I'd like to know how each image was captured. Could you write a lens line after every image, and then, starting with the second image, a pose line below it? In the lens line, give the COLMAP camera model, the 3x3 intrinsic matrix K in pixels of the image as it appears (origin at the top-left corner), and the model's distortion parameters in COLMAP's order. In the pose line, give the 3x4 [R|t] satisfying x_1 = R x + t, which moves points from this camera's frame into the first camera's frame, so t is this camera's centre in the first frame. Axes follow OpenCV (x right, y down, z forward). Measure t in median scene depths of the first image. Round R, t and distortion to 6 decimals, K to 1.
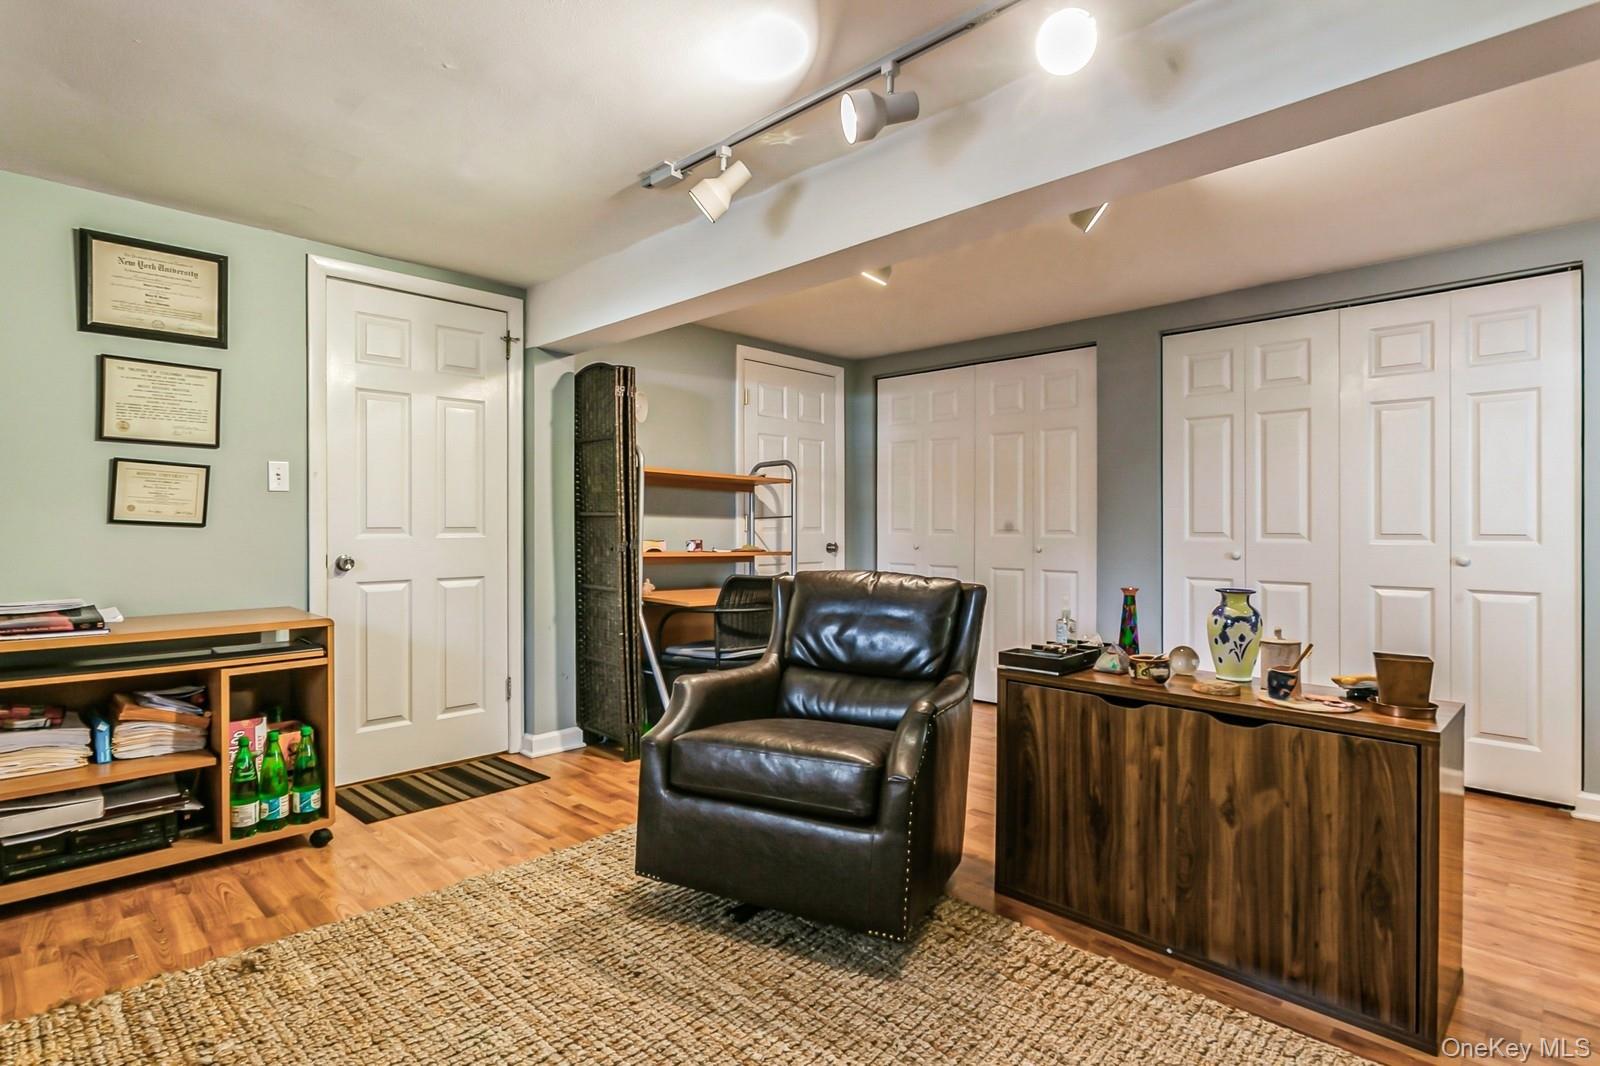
lens RADIAL K [[811.3, 0, 778.3], [0, 811.3, 522.4], [0, 0, 1]] dist [-0.004105, 0.000741]
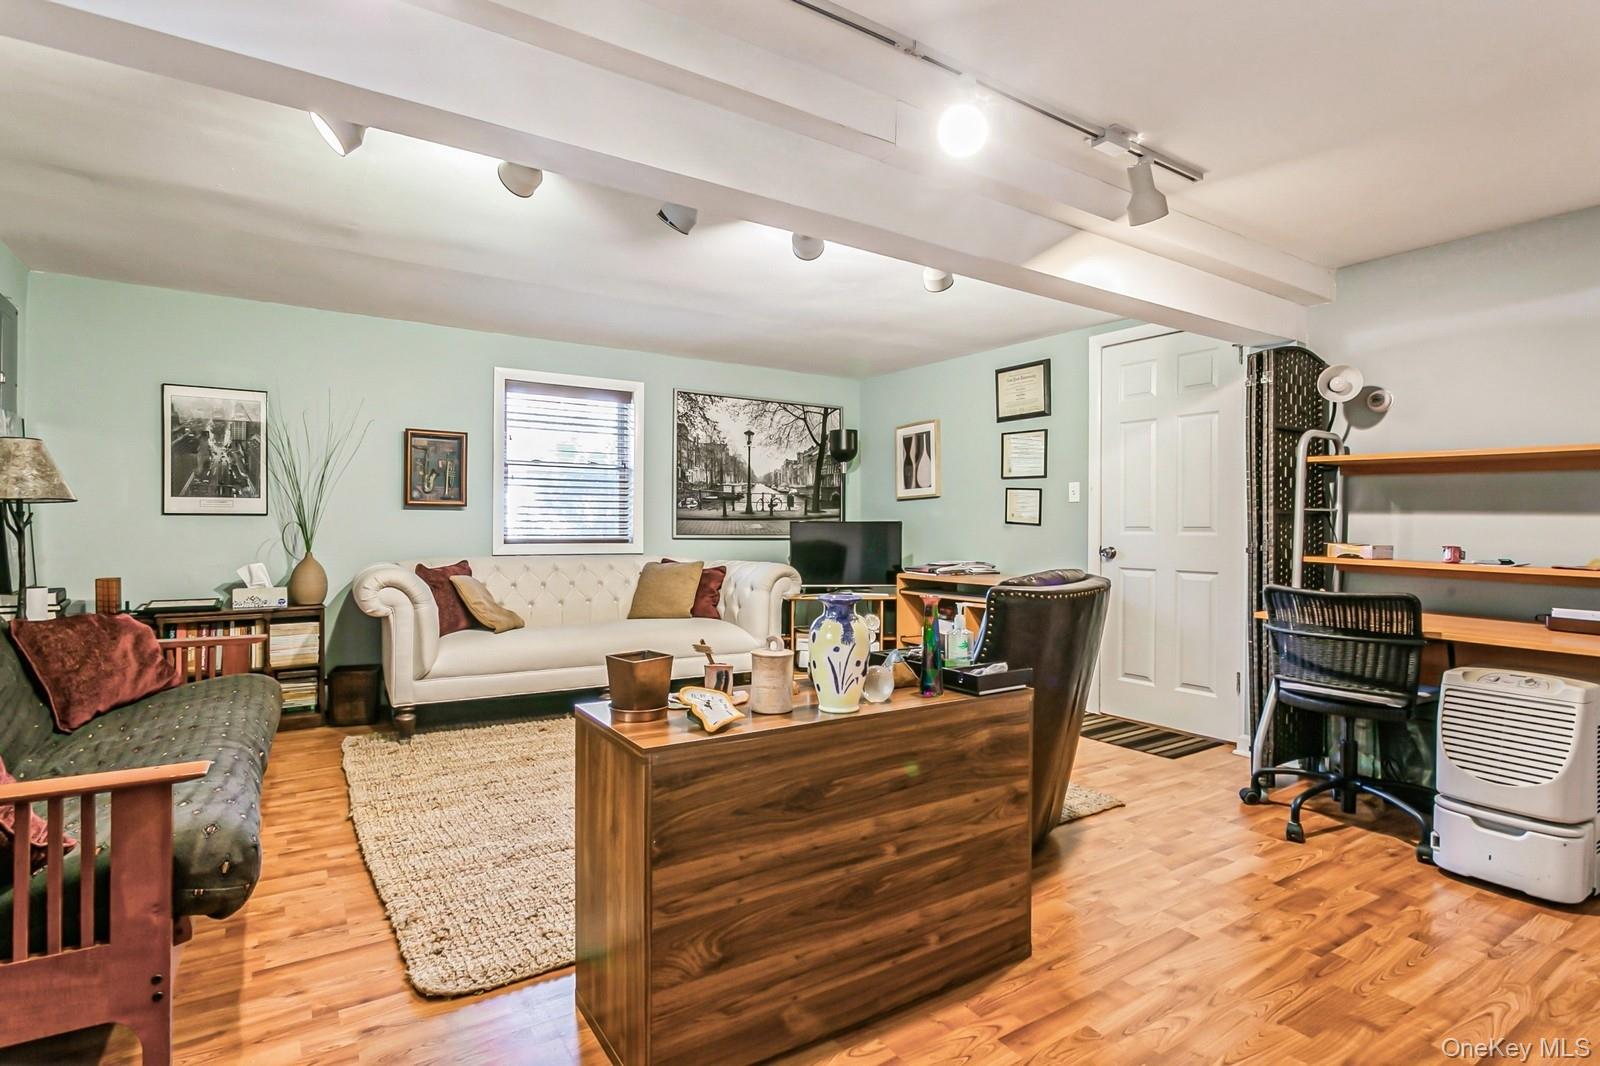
lens RADIAL K [[797.0, 0, 781.6], [0, 797.0, 514.5], [0, 0, 1]] dist [-0.000929, 0.001411]
pose [[-0.209948, -0.013396, -0.977621, 0.917111], [-0.003852, 0.999910, -0.012874, 0.006078], [0.977705, 0.001063, -0.209980, 0.752478]]
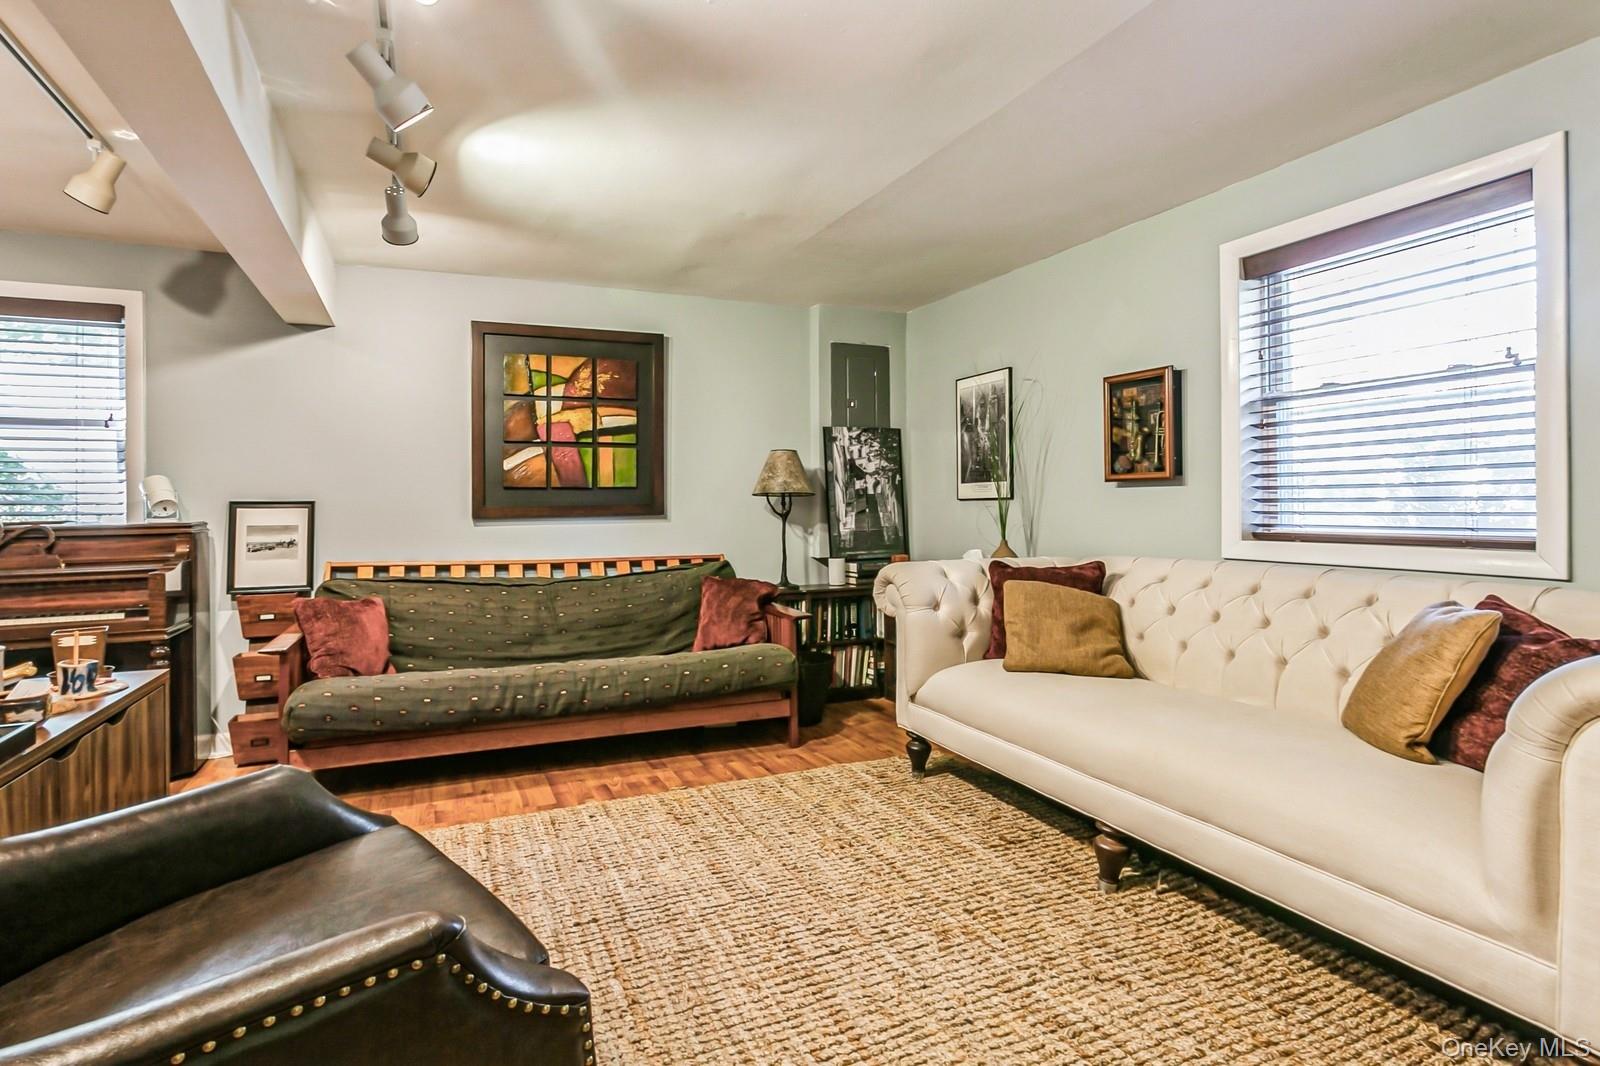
lens RADIAL K [[821.4, 0, 796.7], [0, 821.4, 508.8], [0, 0, 1]] dist [-0.017575, 0.014370]
pose [[-0.935346, 0.007074, 0.353664, -0.302205], [0.008193, 0.999965, 0.001669, 0.003200], [-0.353640, 0.004459, -0.935371, 0.936558]]
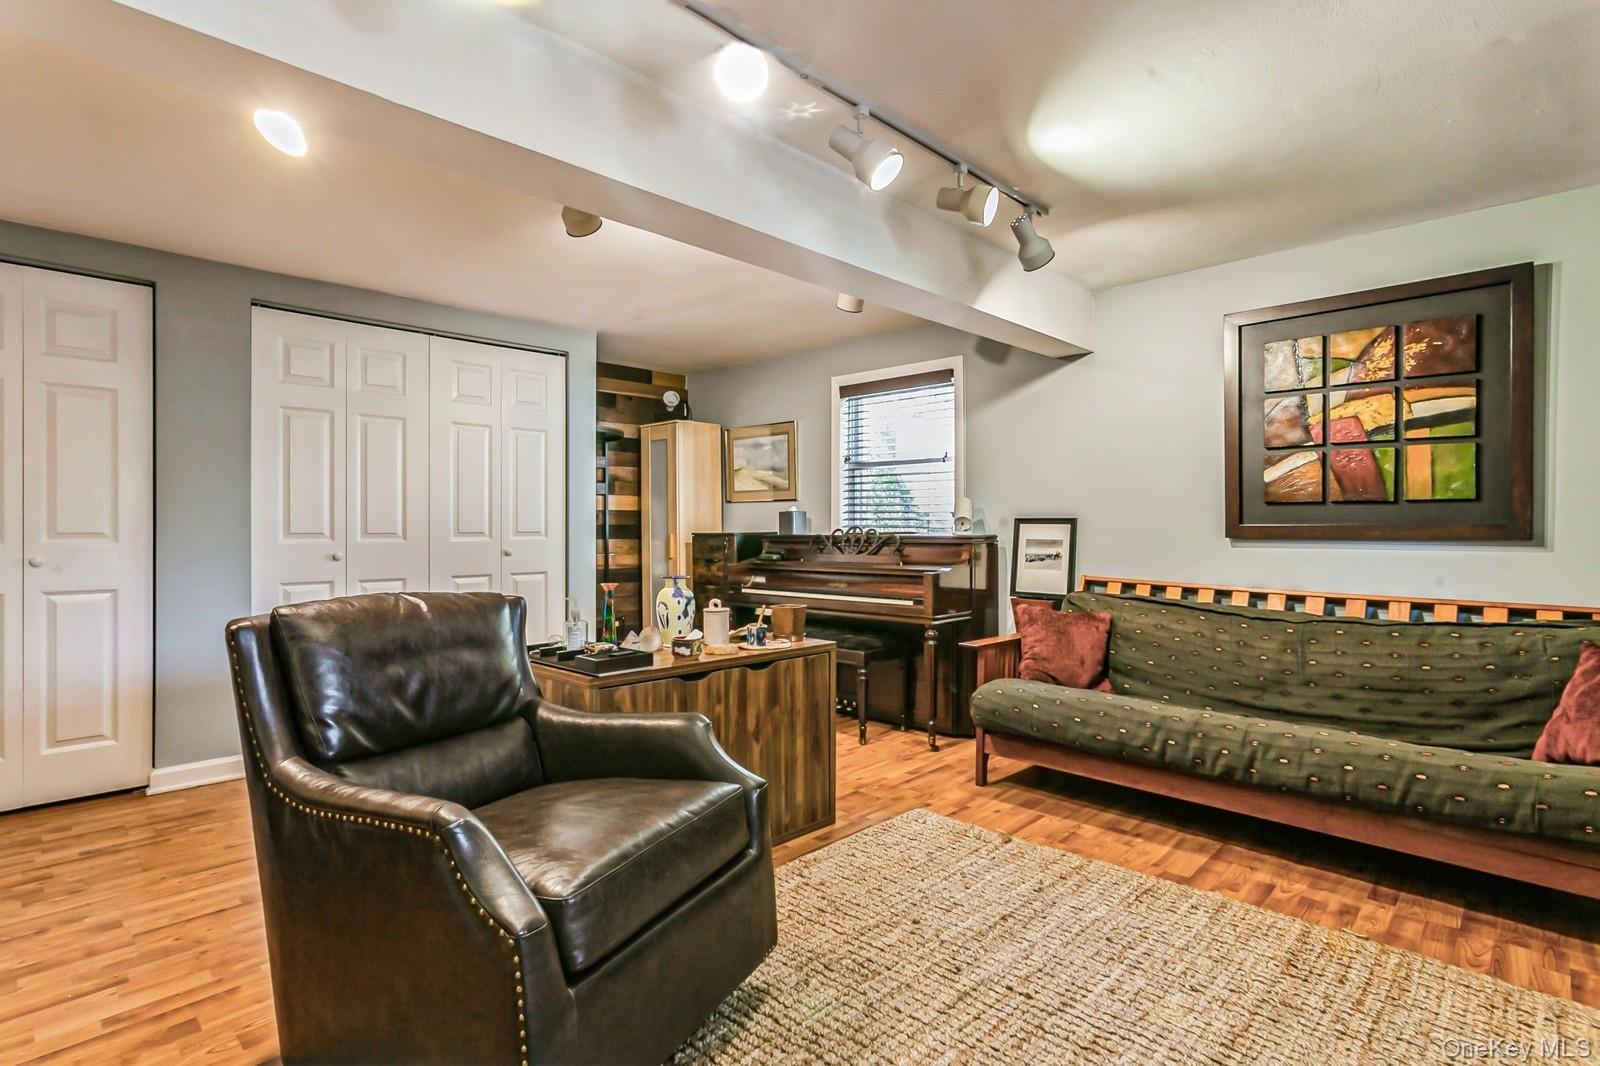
lens RADIAL K [[800.0, 0, 772.0], [0, 800.0, 536.8], [0, 0, 1]] dist [0.001261, 0.001980]
pose [[-0.002544, -0.016910, 0.999854, -0.474378], [-0.003930, 0.999849, 0.016900, -0.001515], [-0.999989, -0.003887, -0.002610, 0.574182]]
